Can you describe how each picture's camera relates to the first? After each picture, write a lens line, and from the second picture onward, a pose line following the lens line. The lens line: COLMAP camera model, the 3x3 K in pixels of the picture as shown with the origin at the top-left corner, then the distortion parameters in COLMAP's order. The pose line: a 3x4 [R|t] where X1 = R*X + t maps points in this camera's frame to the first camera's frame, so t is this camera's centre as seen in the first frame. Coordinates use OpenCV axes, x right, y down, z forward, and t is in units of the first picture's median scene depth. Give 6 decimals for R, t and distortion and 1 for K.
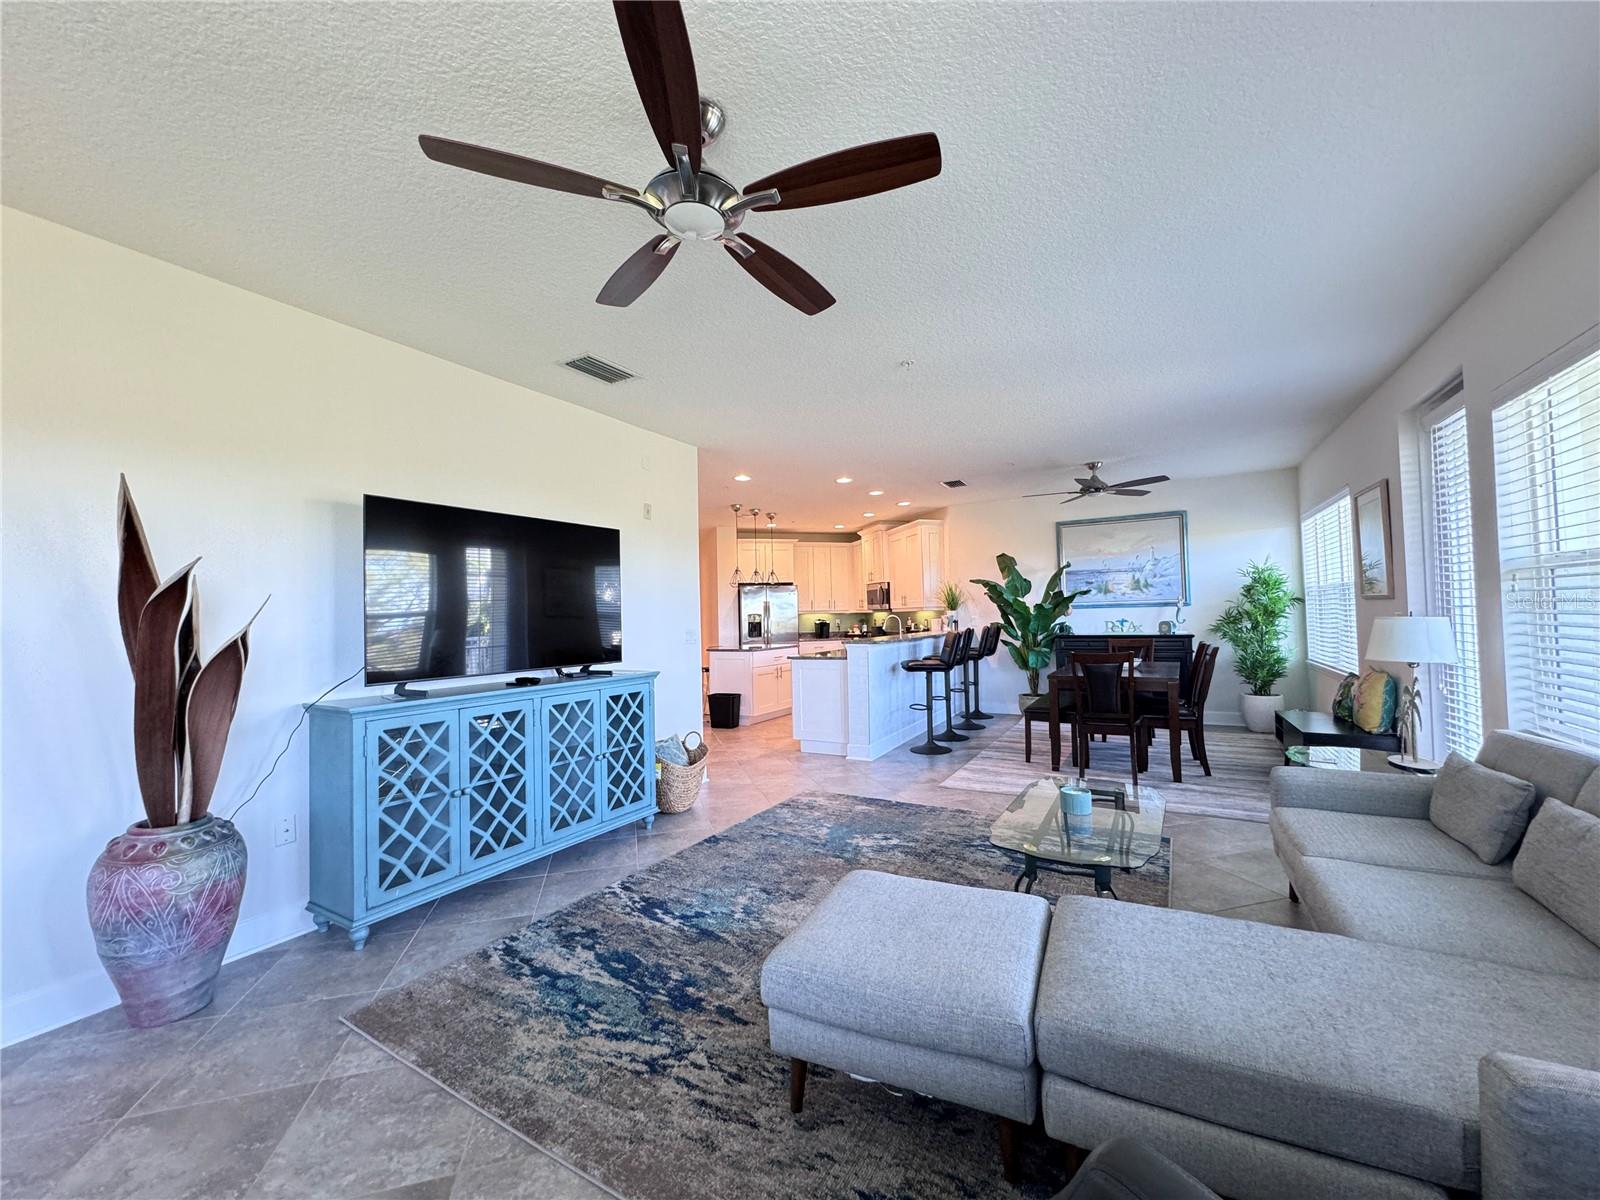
lens RADIAL K [[641.5, 0, 801.9], [0, 641.5, 601.5], [0, 0, 1]] dist [0.000130, 0.000566]
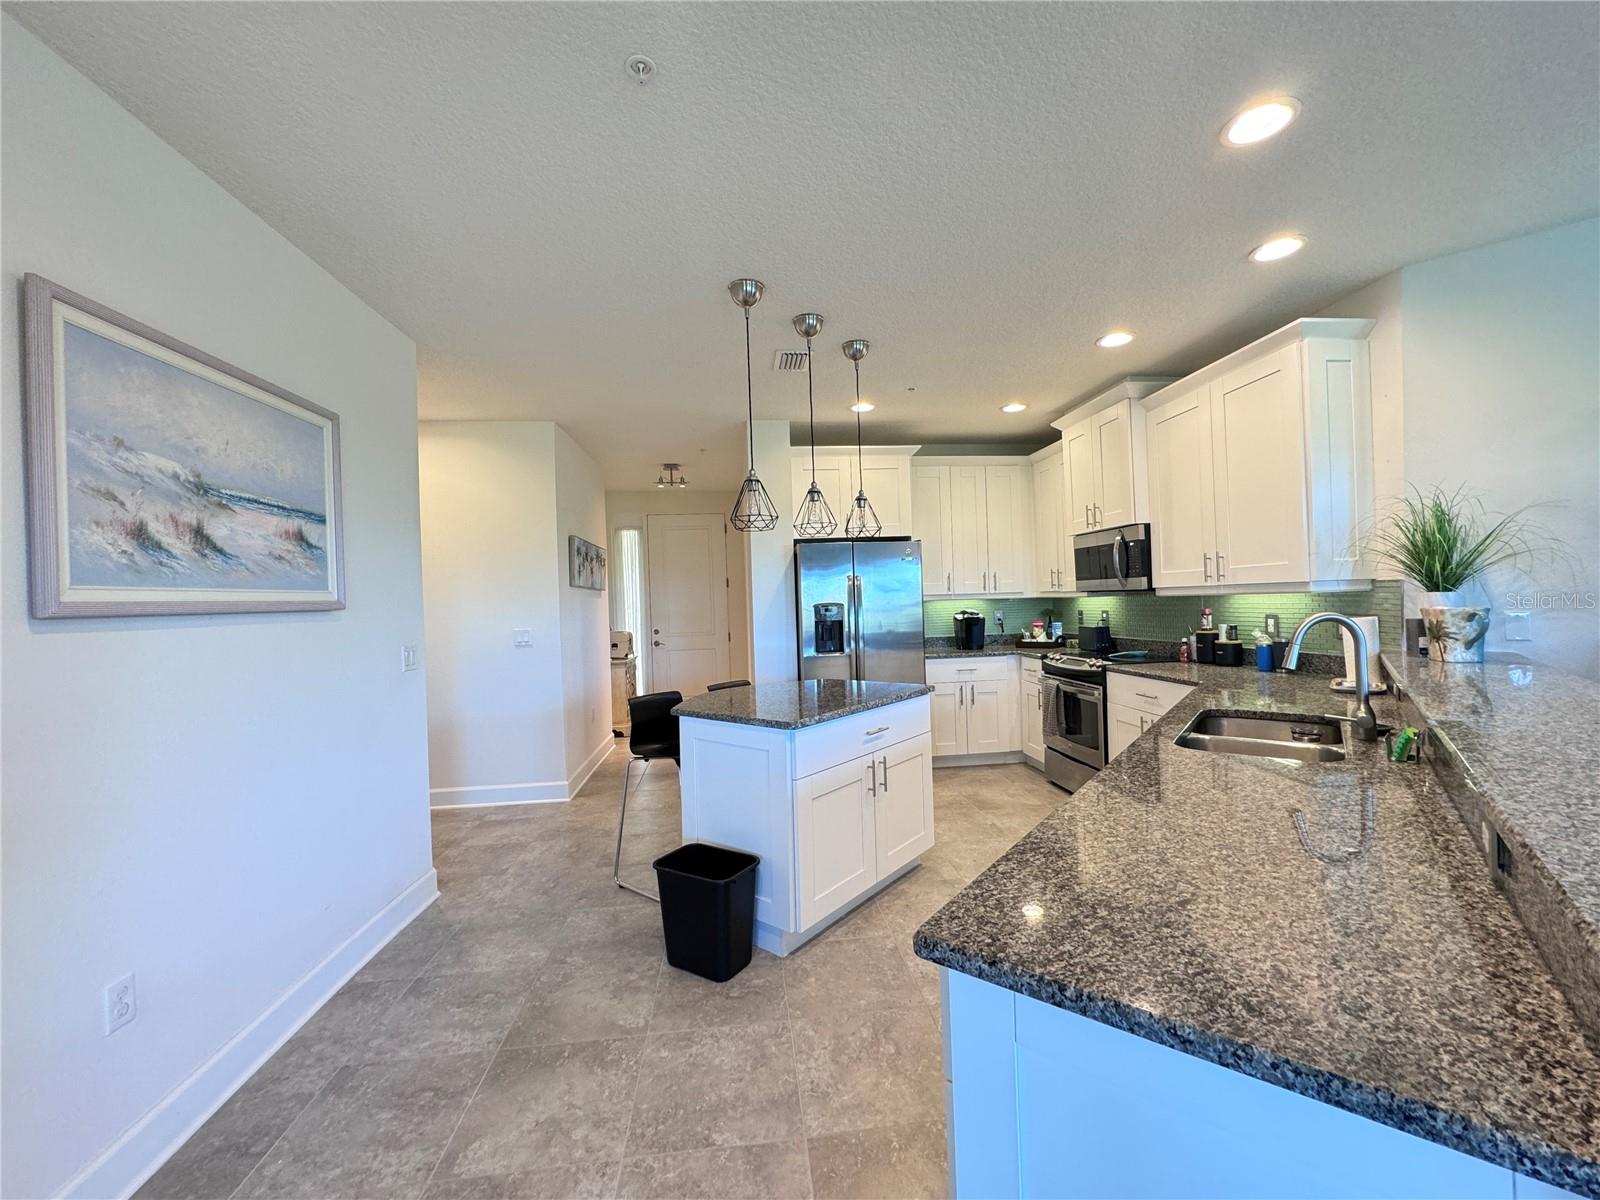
lens RADIAL K [[641.5, 0, 801.9], [0, 641.5, 601.5], [0, 0, 1]] dist [0.000130, 0.000566]
pose [[0.985667, -0.006291, -0.168587, -0.015573], [0.010620, 0.999636, 0.024790, 0.007746], [0.168370, -0.026225, 0.985375, 0.596442]]
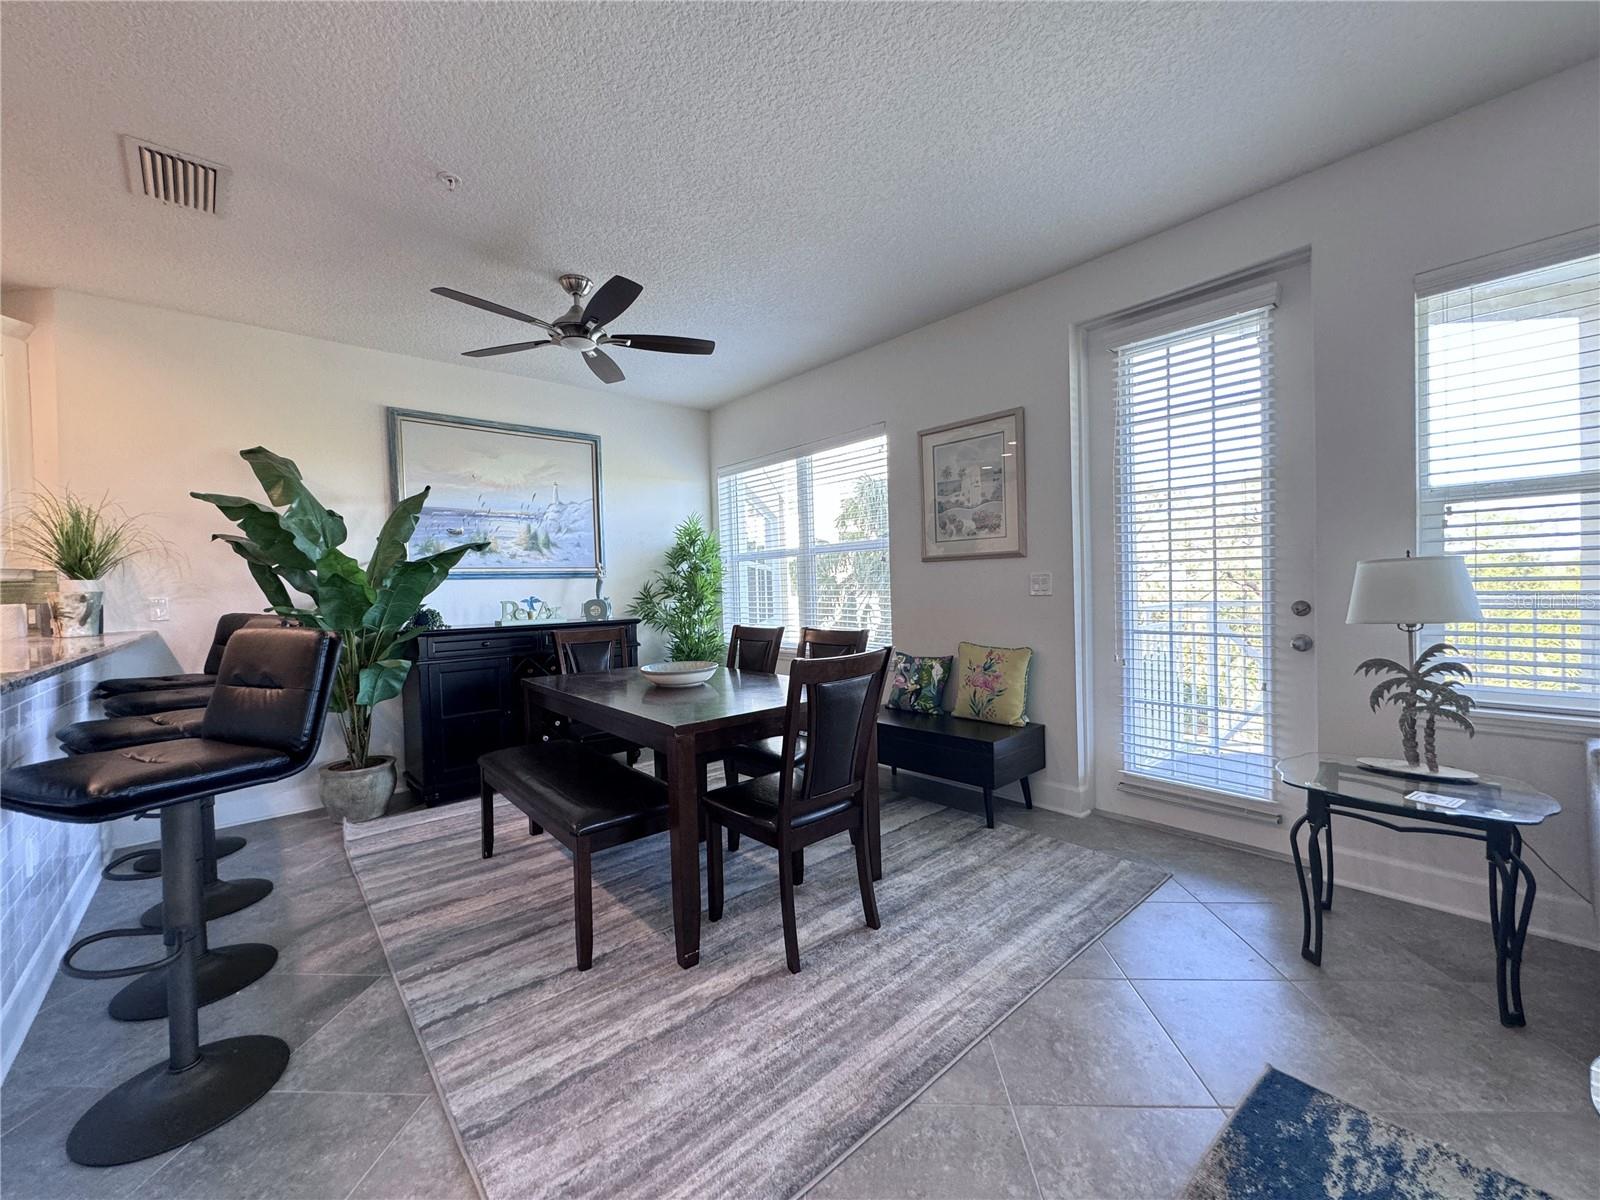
lens RADIAL K [[641.5, 0, 801.9], [0, 641.5, 601.5], [0, 0, 1]] dist [0.000130, 0.000566]
pose [[0.334983, -0.002856, 0.942220, 0.028910], [0.000802, 0.999996, 0.002746, 0.023991], [-0.942224, -0.000164, 0.334984, 0.462956]]
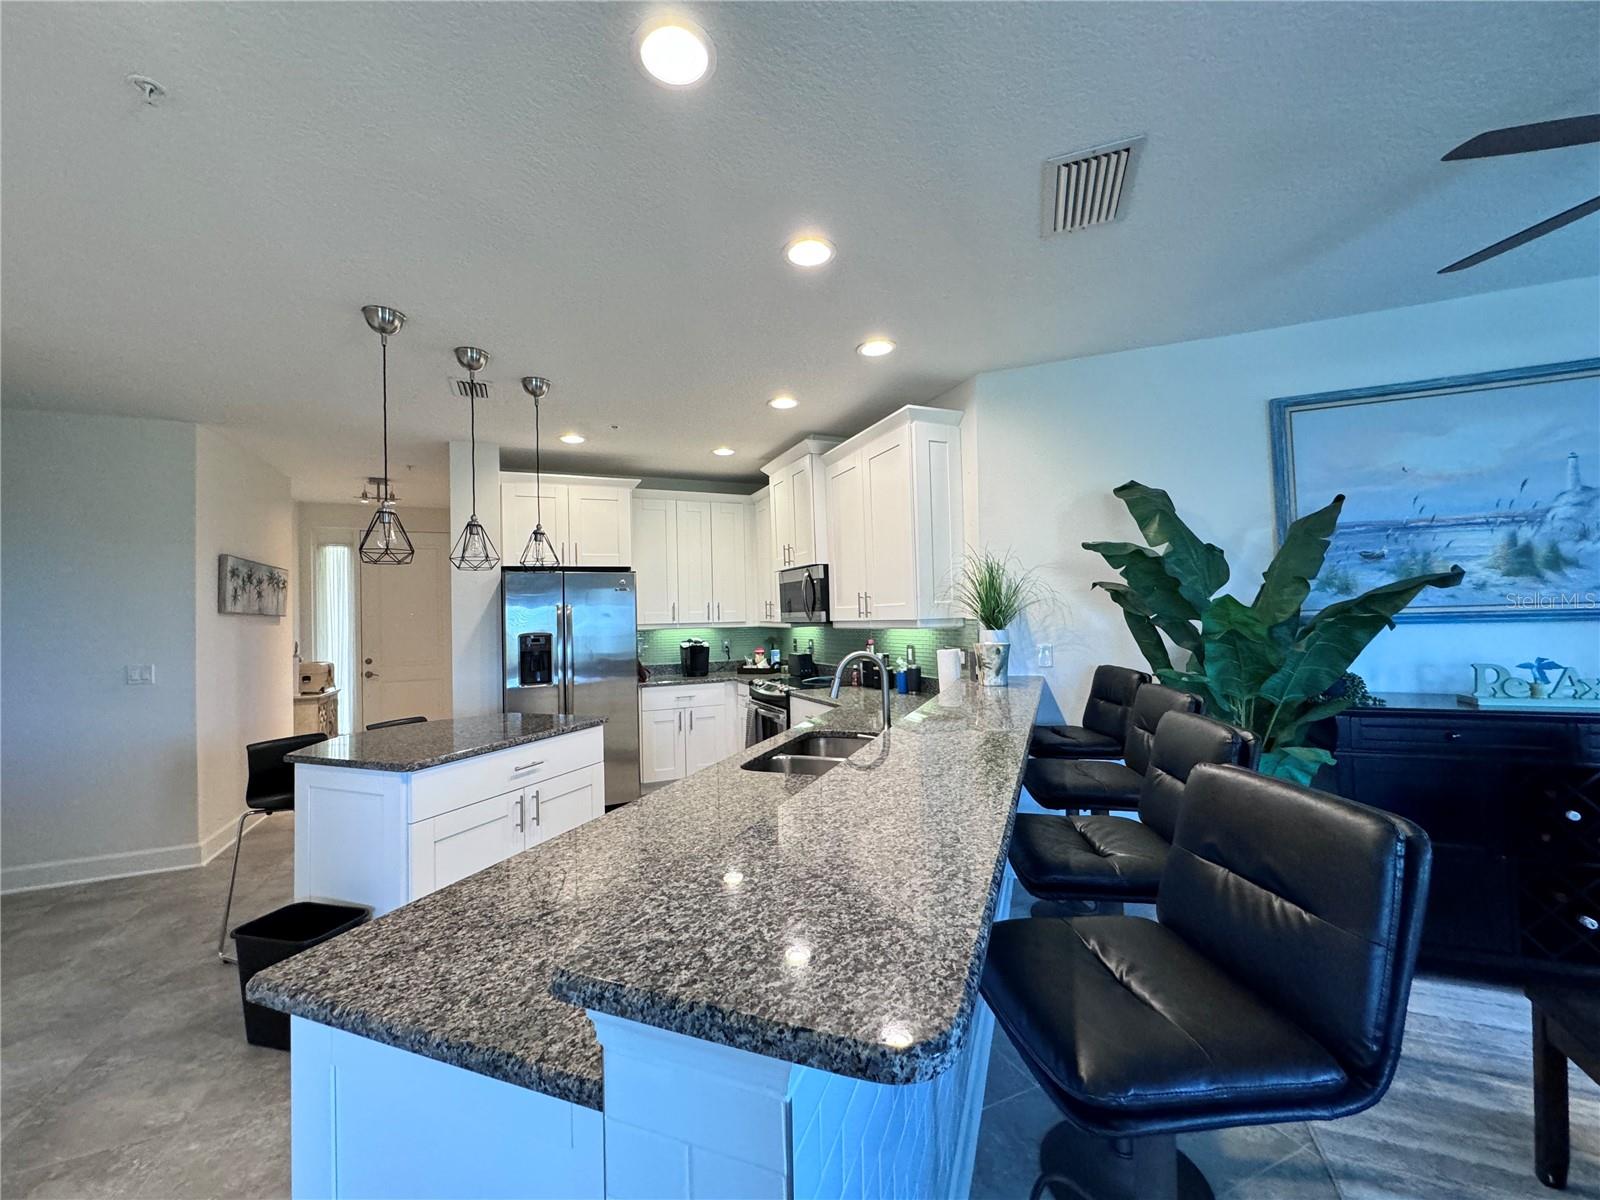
lens RADIAL K [[641.5, 0, 801.9], [0, 641.5, 601.5], [0, 0, 1]] dist [0.000130, 0.000566]
pose [[0.991217, 0.002679, 0.132217, 0.060419], [-0.001766, 0.999974, -0.007022, 0.000178], [-0.132233, 0.006727, 0.991196, 0.578361]]
